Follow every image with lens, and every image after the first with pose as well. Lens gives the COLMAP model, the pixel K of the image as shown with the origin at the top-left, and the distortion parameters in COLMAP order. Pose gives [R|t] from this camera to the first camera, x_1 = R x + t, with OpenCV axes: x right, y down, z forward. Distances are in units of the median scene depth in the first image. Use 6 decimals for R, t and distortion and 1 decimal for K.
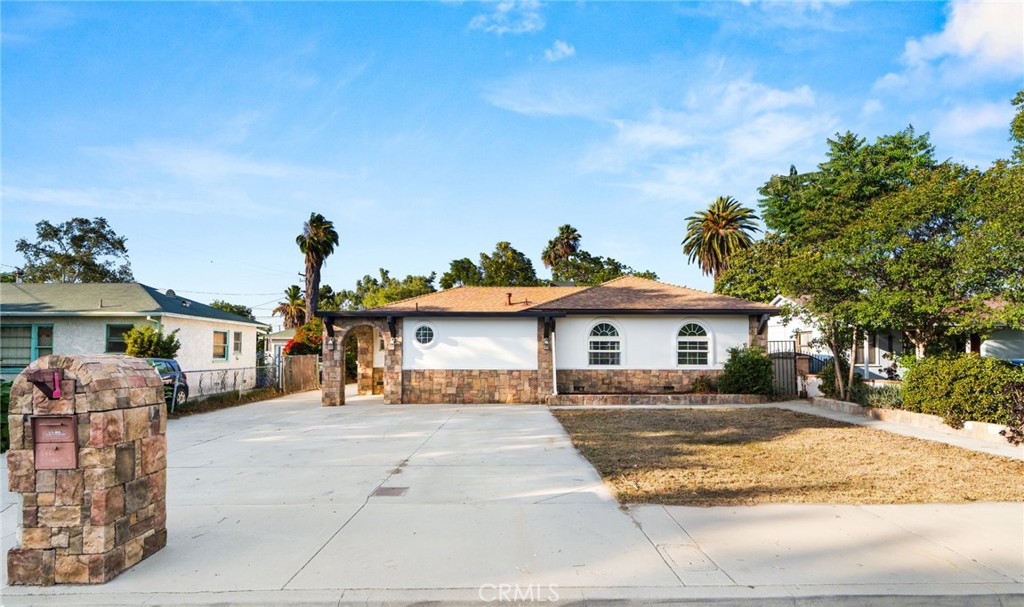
lens RADIAL K [[483.8, 0, 510.7], [0, 483.8, 340.7], [0, 0, 1]] dist [-0.002056, -0.000949]
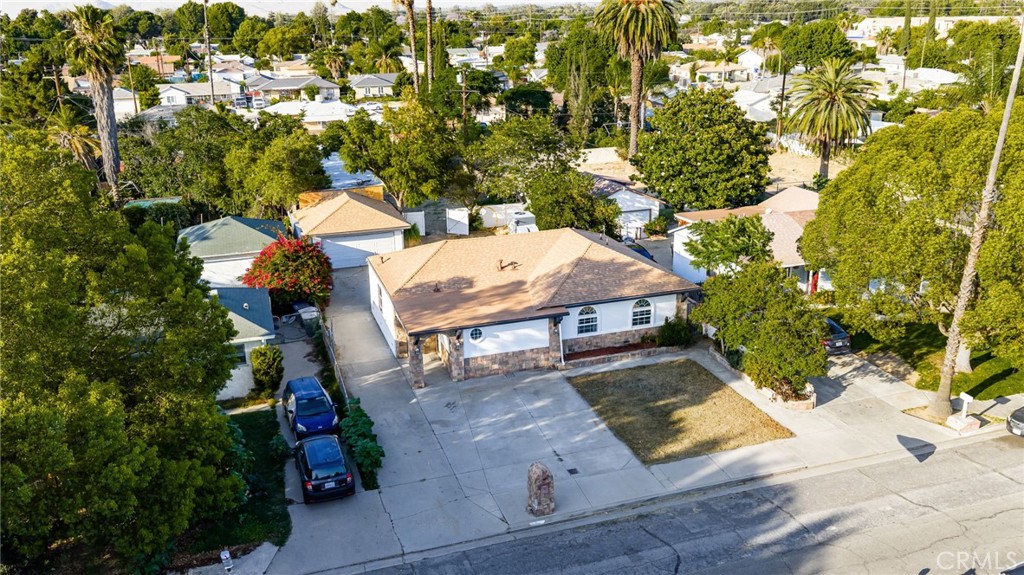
lens RADIAL K [[845.6, 0, 512.0], [0, 845.6, 287.5], [0, 0, 1]] dist [0.036730, -0.069904]
pose [[0.956178, -0.108467, 0.271954, -0.753250], [0.011626, 0.942180, 0.334905, -0.998582], [-0.292556, -0.317067, 0.902153, -1.295669]]
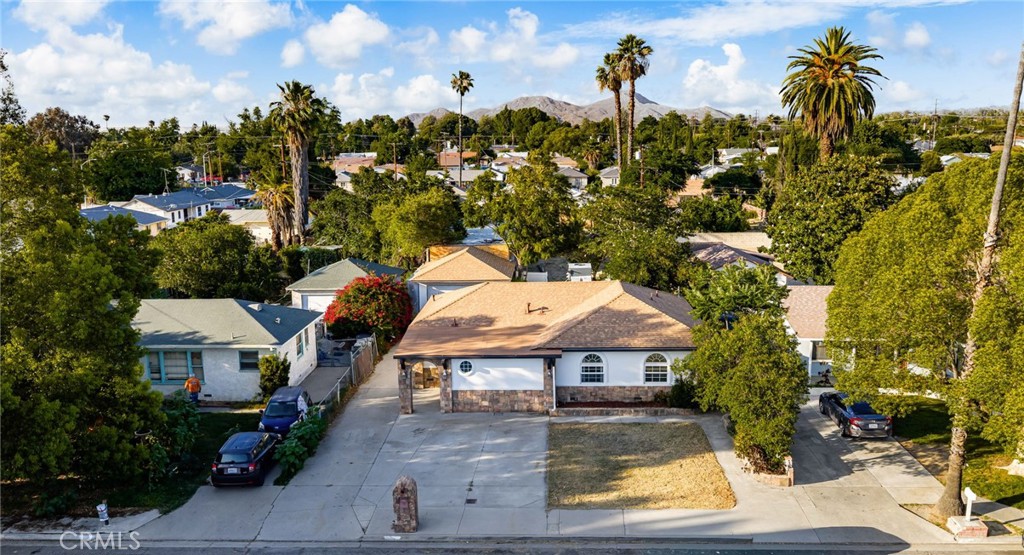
lens RADIAL K [[849.0, 0, 512.0], [0, 849.0, 277.5], [0, 0, 1]] dist [0.018248, -0.005626]
pose [[0.997581, -0.006373, -0.069215, 0.138801], [0.020216, 0.979342, 0.201196, -0.784307], [0.066503, -0.202109, 0.977102, -1.432305]]
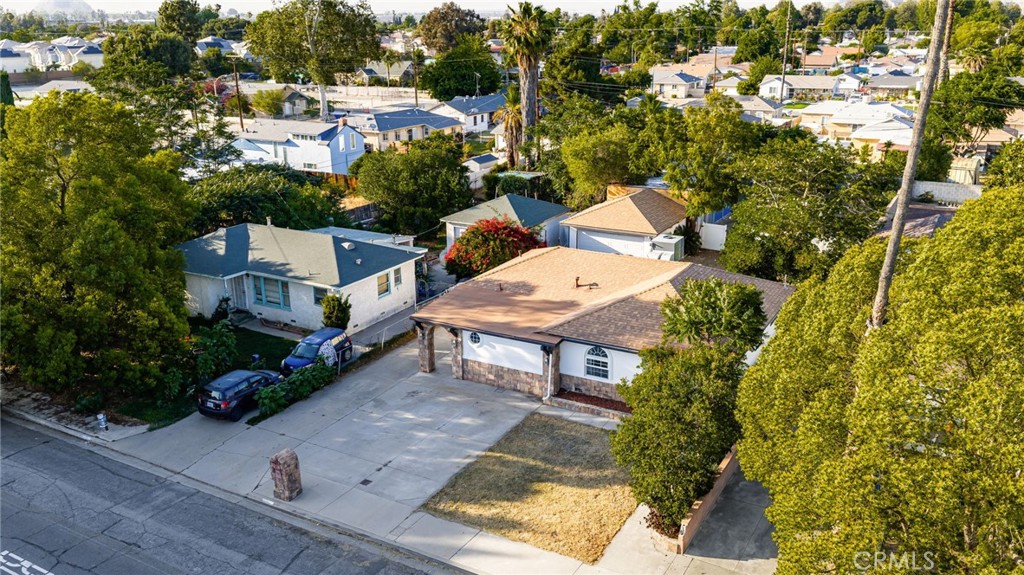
lens RADIAL K [[845.6, 0, 512.0], [0, 845.6, 287.5], [0, 0, 1]] dist [0.036730, -0.069904]
pose [[0.856566, 0.143473, -0.495692, 1.142492], [0.030792, 0.944651, 0.326629, -0.972471], [0.515119, -0.295043, 0.804738, -0.929688]]
